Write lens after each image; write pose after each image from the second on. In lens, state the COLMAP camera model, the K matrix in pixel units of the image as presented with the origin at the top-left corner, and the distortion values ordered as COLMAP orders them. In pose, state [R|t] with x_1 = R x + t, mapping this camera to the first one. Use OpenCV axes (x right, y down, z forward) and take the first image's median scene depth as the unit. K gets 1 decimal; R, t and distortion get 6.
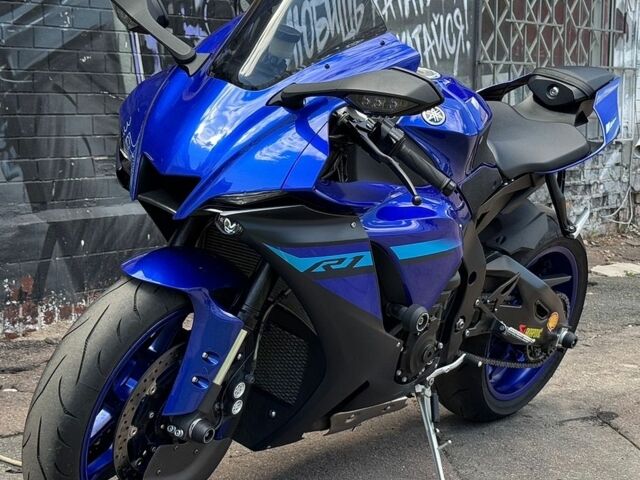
lens RADIAL K [[1220.2, 0, 318.6], [0, 1220.2, 254.9], [0, 0, 1]] dist [0.087372, 0.093698]
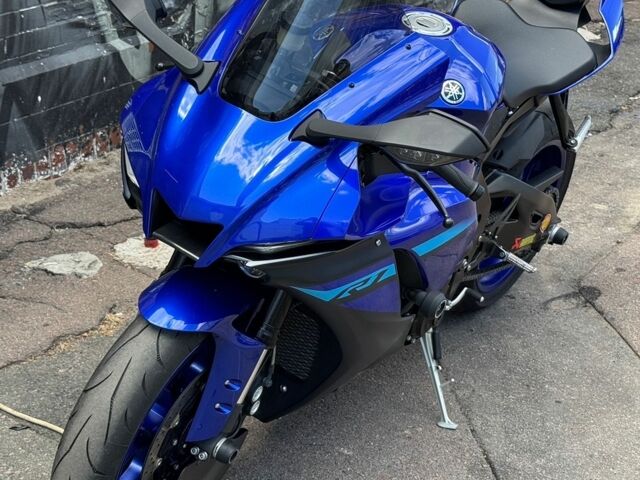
lens RADIAL K [[1198.1, 0, 273.3], [0, 1198.1, 236.2], [0, 0, 1]] dist [0.076115, 0.195052]
pose [[0.999018, -0.035806, 0.026086, -0.066633], [0.028569, 0.970762, 0.238337, -0.219909], [-0.033858, -0.237357, 0.970832, 0.090425]]
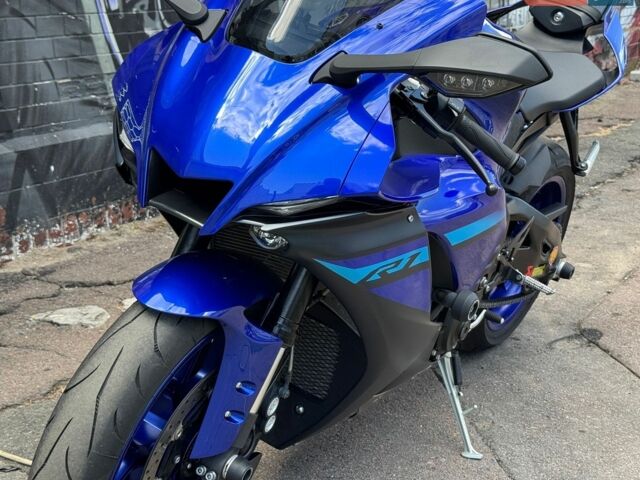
lens RADIAL K [[985.0, 0, 320.0], [0, 985.0, 240.0], [0, 0, 1]] dist [0.113744, -0.114262]
pose [[0.995653, -0.045478, 0.081285, -0.076089], [0.034800, 0.991129, 0.128264, -0.085306], [-0.086397, -0.124877, 0.988403, 0.298914]]
